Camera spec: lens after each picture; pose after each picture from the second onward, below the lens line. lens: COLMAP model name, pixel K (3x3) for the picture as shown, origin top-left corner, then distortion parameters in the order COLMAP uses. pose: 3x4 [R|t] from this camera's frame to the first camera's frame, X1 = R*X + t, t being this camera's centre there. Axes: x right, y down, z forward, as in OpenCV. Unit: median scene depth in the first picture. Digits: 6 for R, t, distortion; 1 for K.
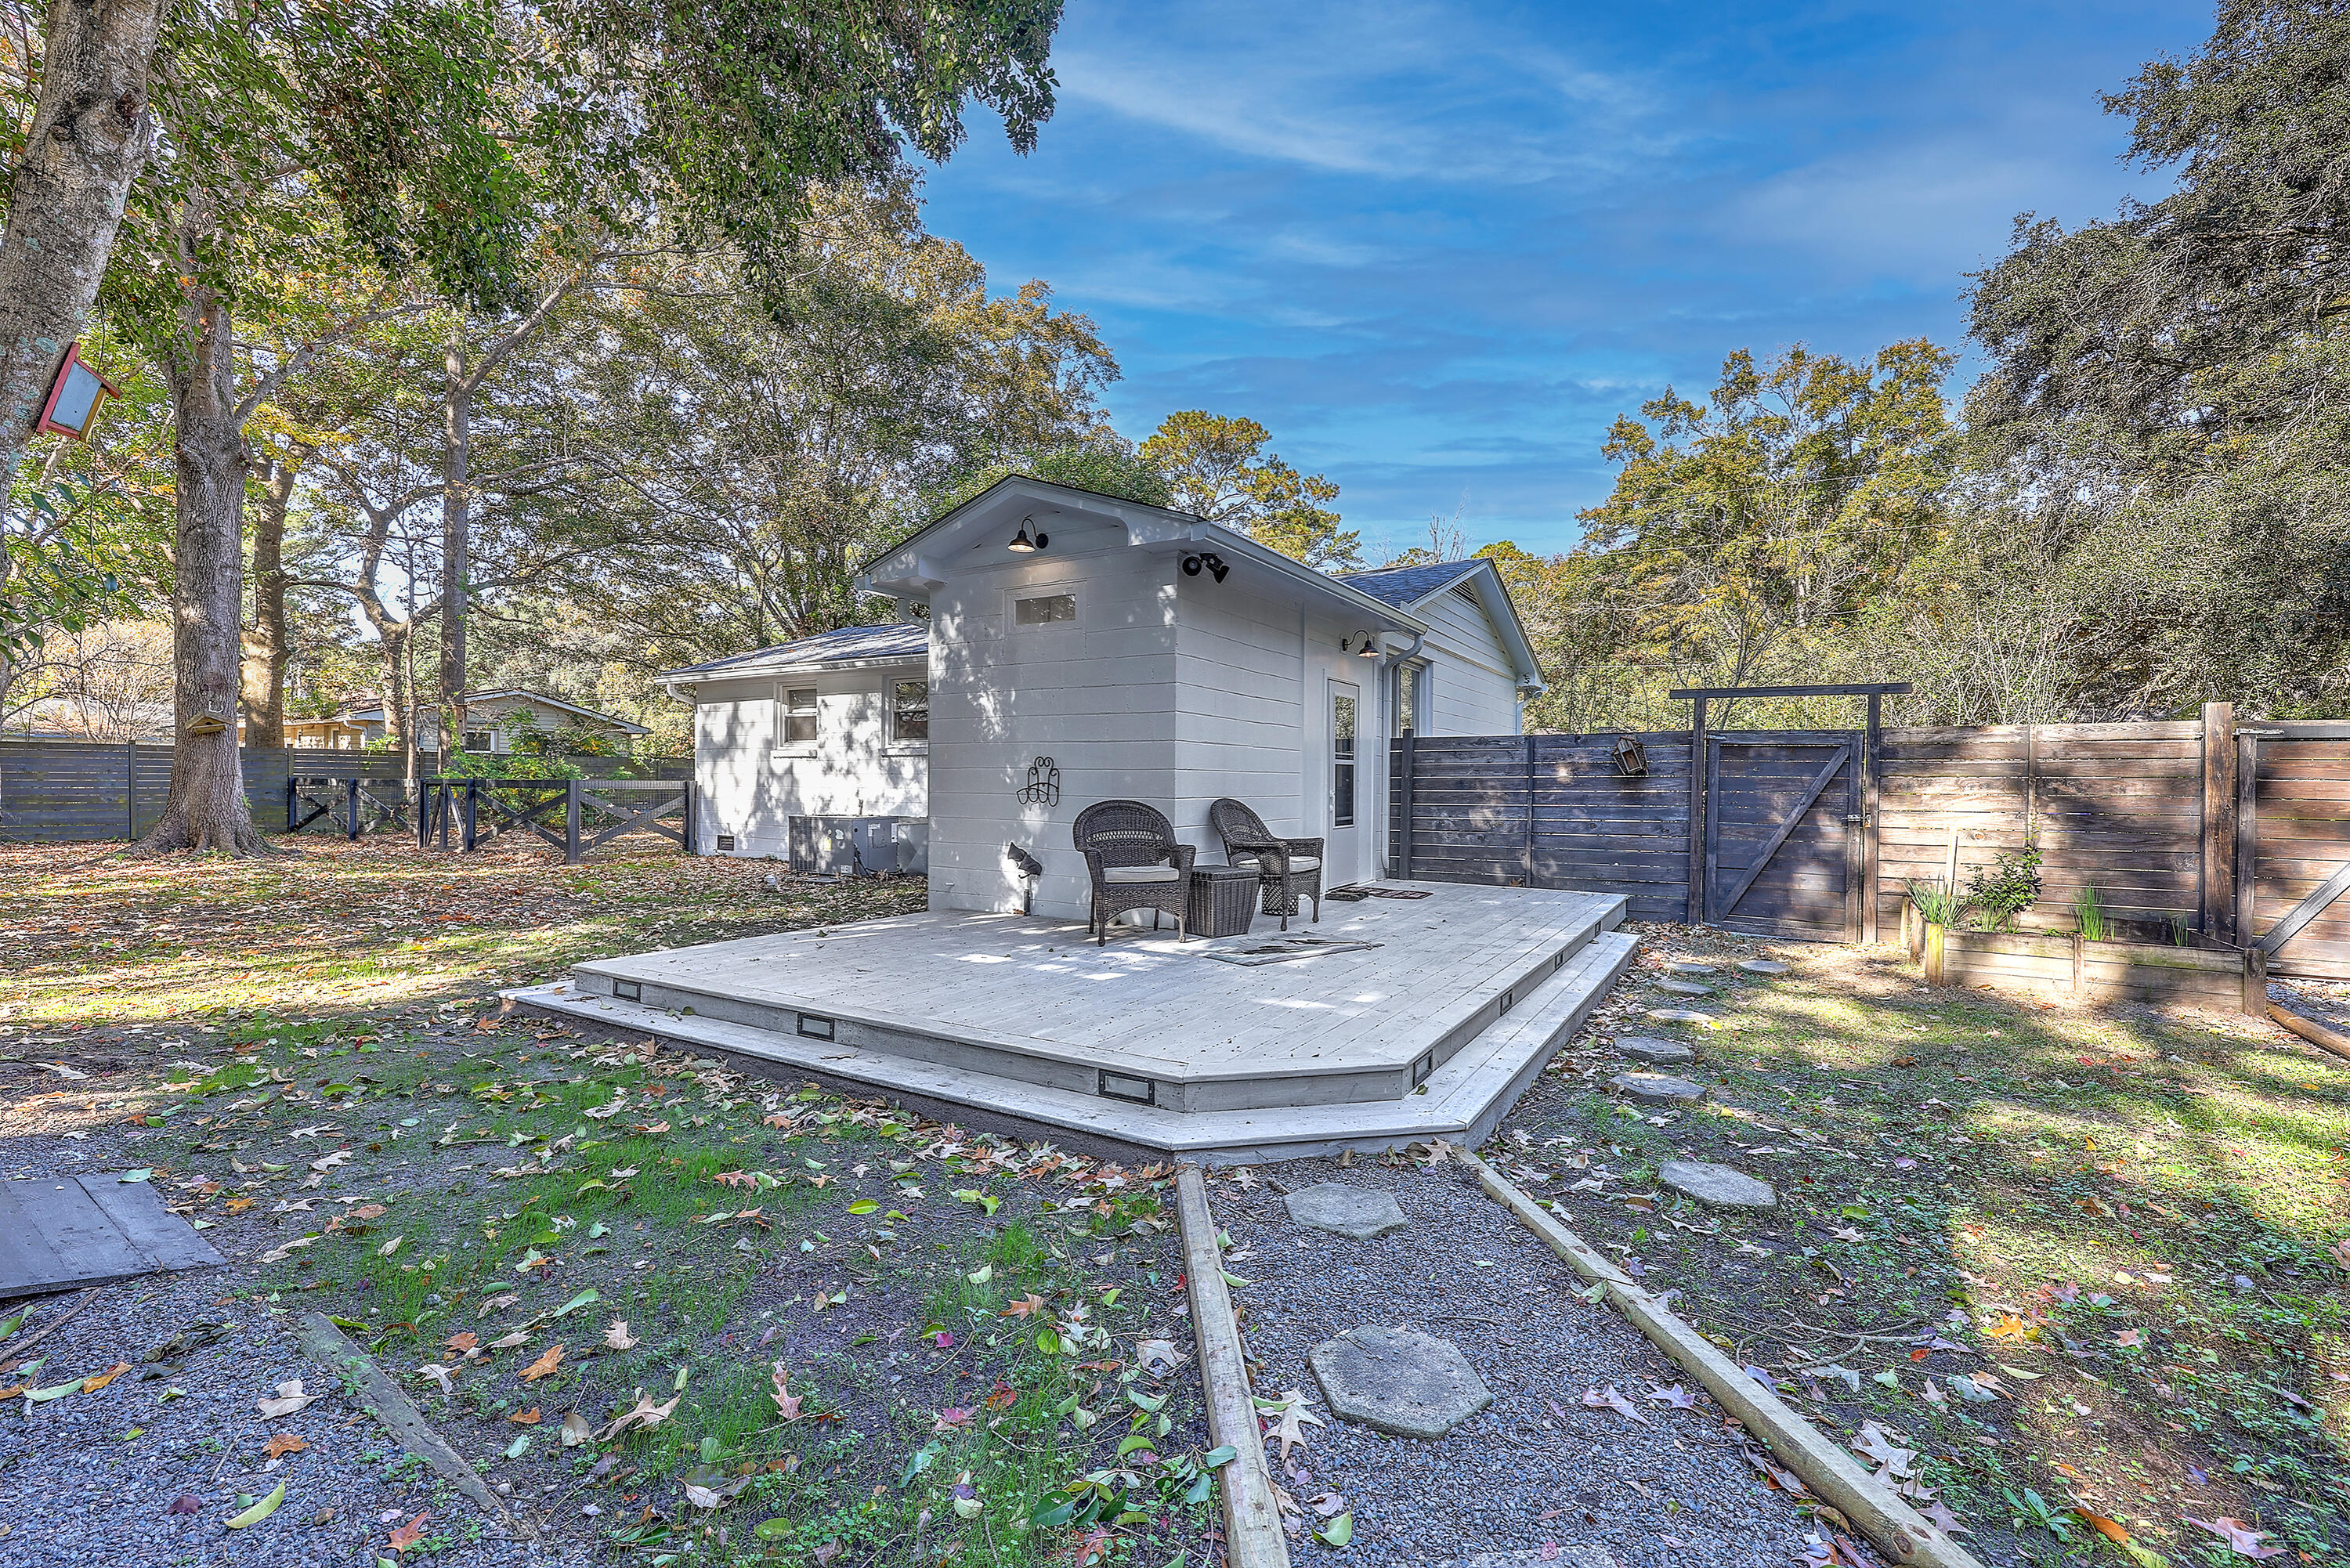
lens RADIAL K [[985.4, 0, 1172.6], [0, 985.4, 778.4], [0, 0, 1]] dist [-0.000924, -0.000688]
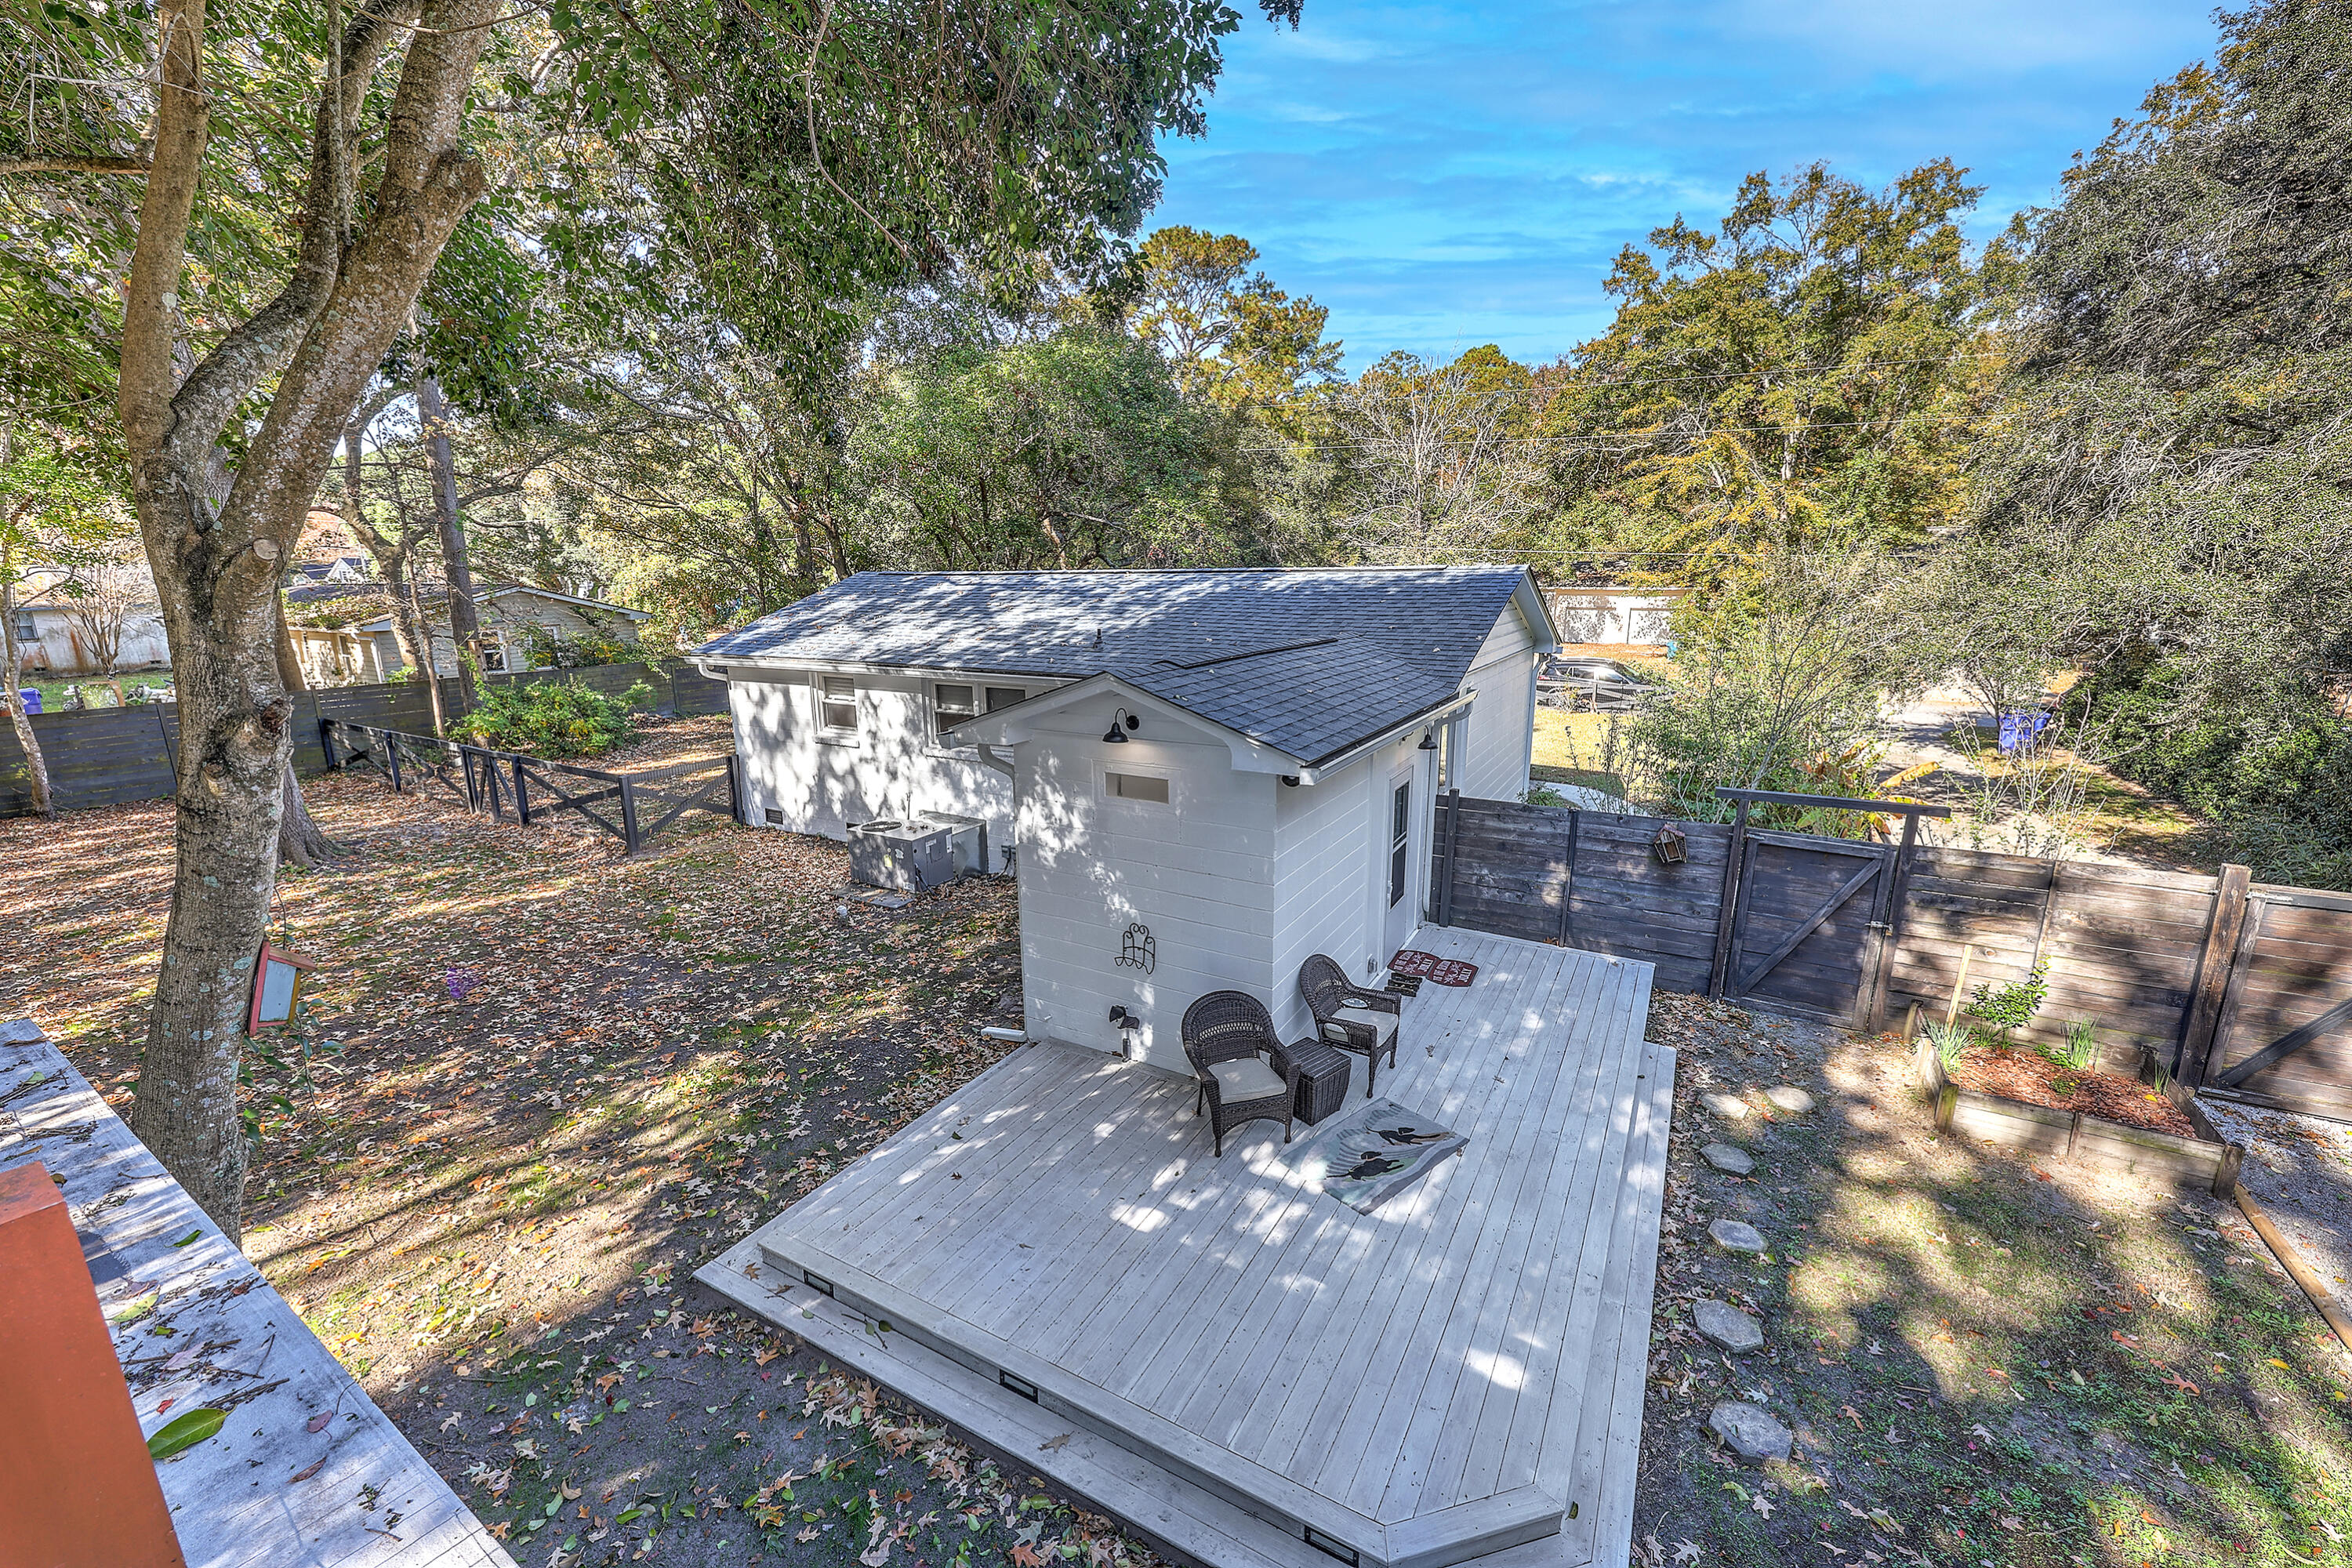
lens RADIAL K [[939.6, 0, 1173.4], [0, 939.6, 775.5], [0, 0, 1]] dist [0.001195, -0.001249]
pose [[0.999544, -0.020011, 0.022600, -0.082174], [0.014829, 0.977635, 0.209787, -0.280907], [-0.026293, -0.209357, 0.977486, 0.034501]]
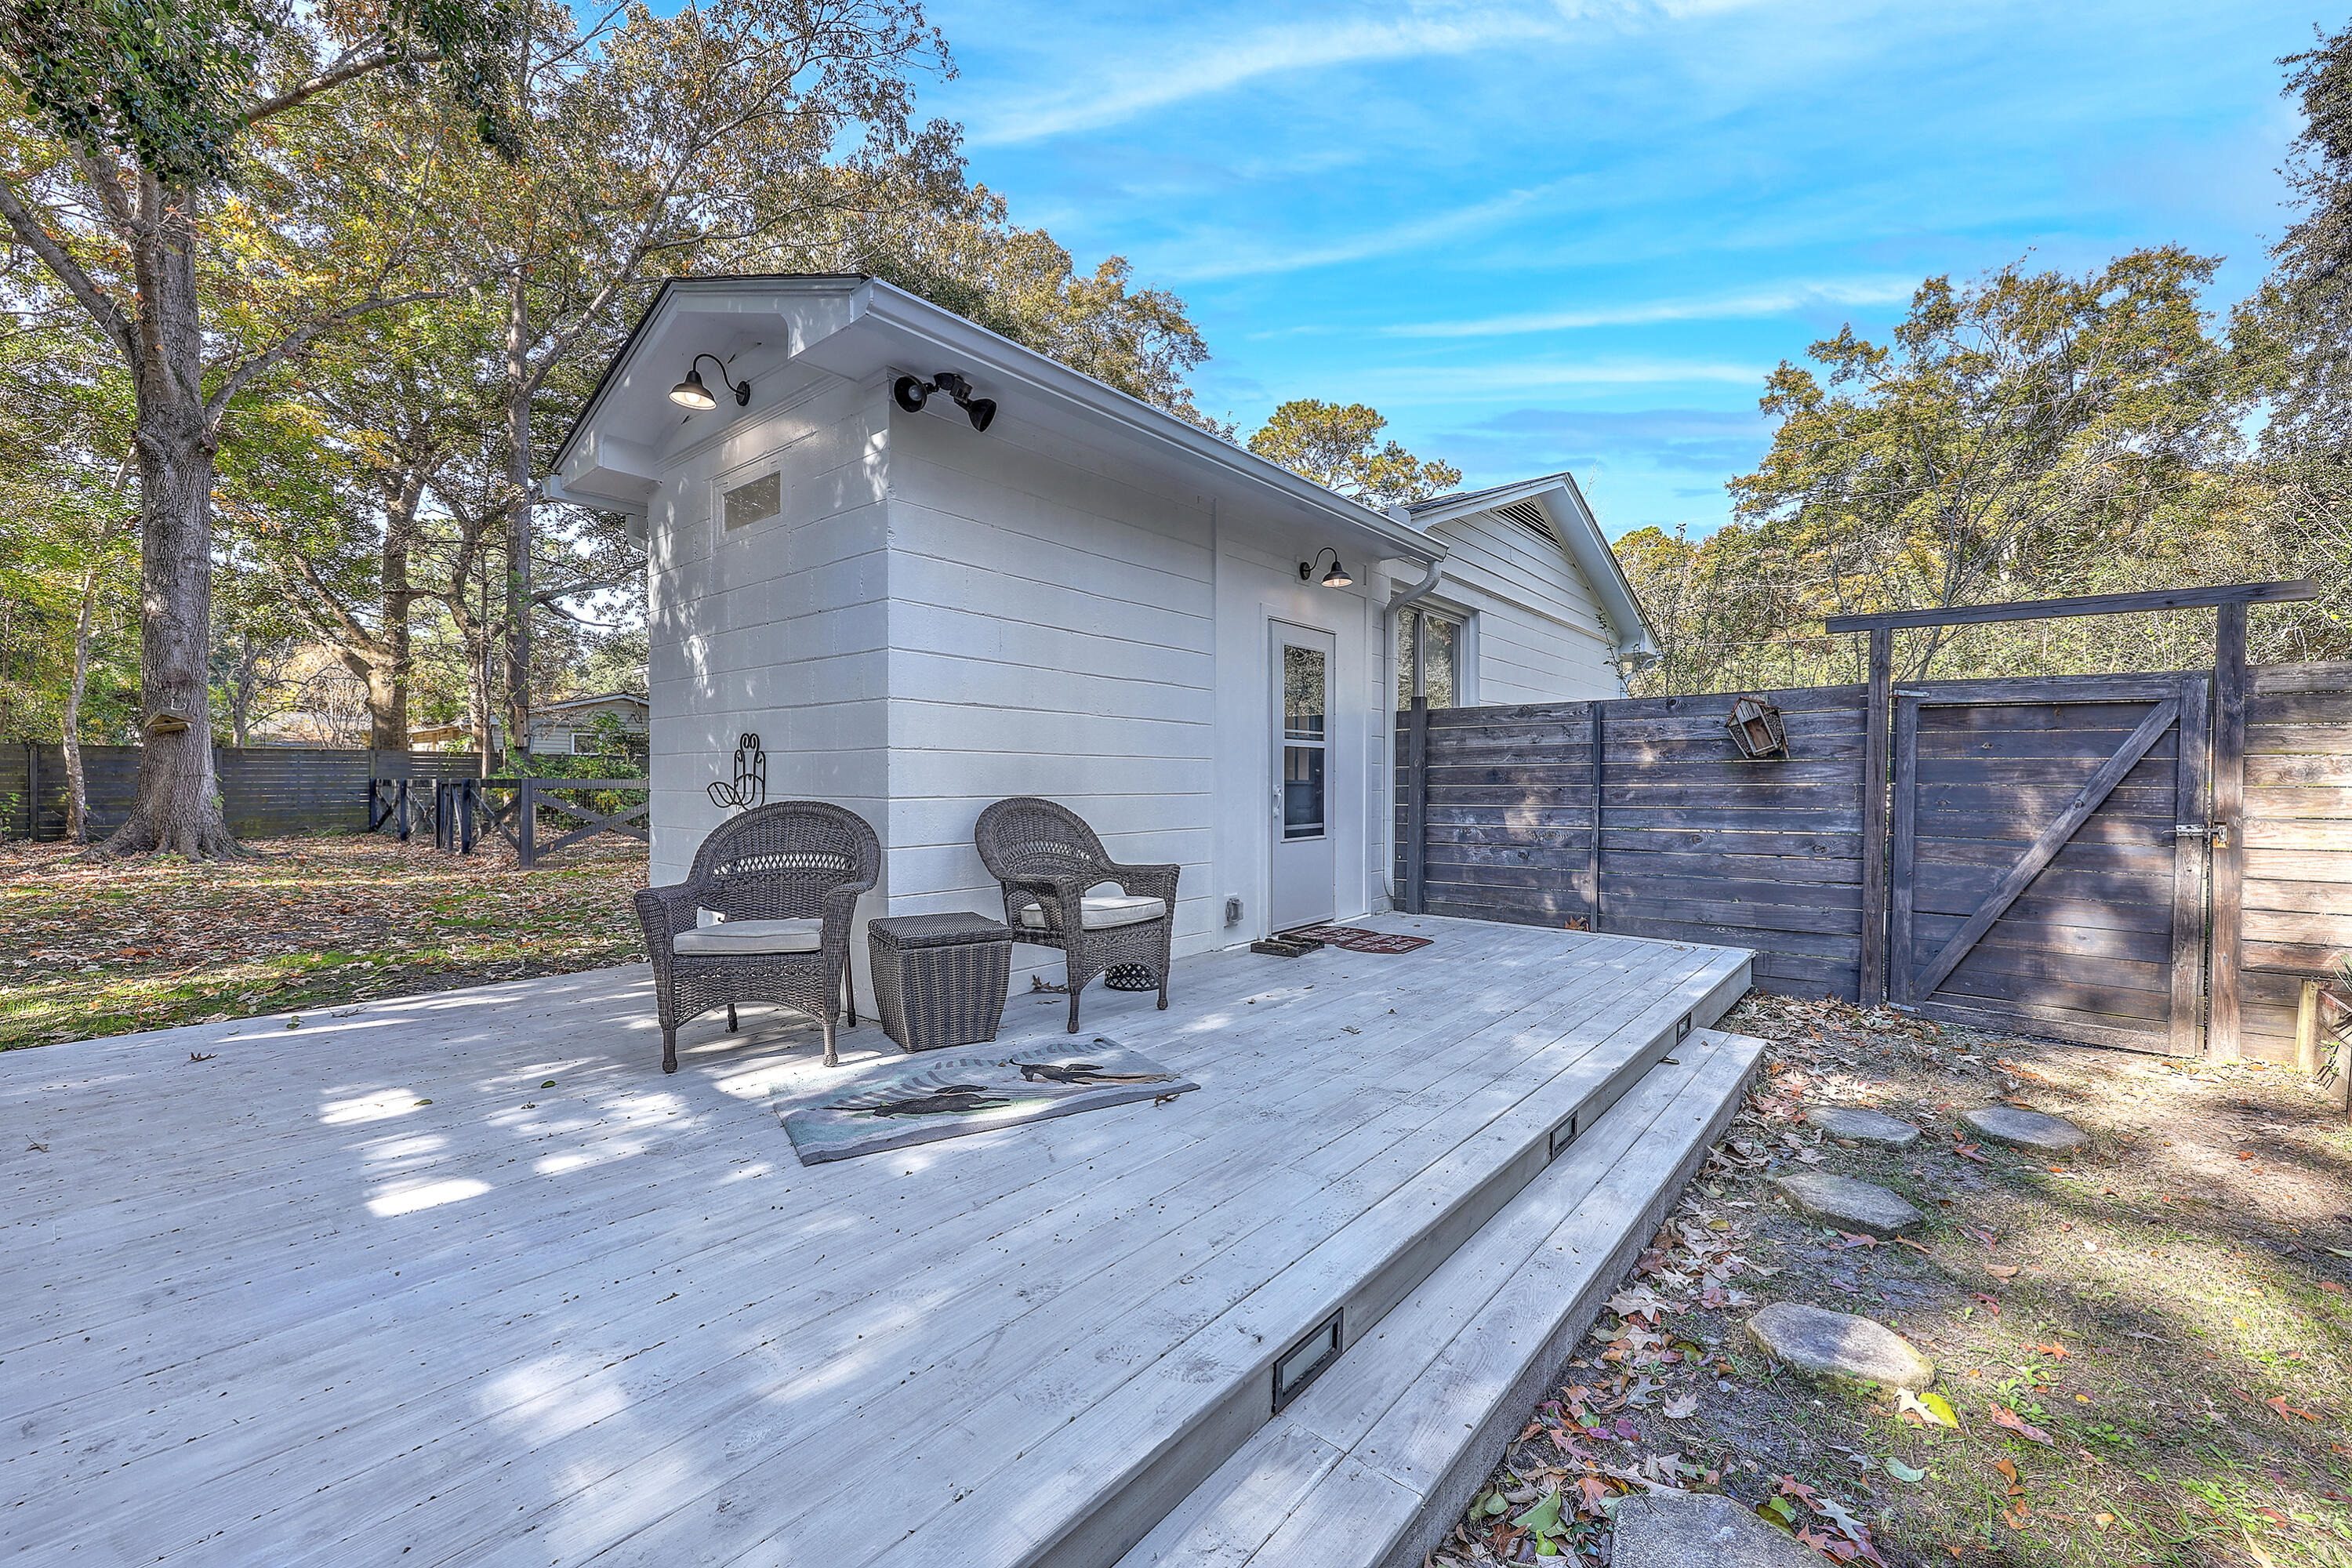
lens RADIAL K [[939.6, 0, 1166.6], [0, 939.6, 793.0], [0, 0, 1]] dist [0.001195, -0.001249]
pose [[0.988147, -0.002761, -0.153487, 0.166251], [0.005212, 0.999865, 0.015571, 0.006333], [0.153423, -0.016186, 0.988028, 0.317926]]
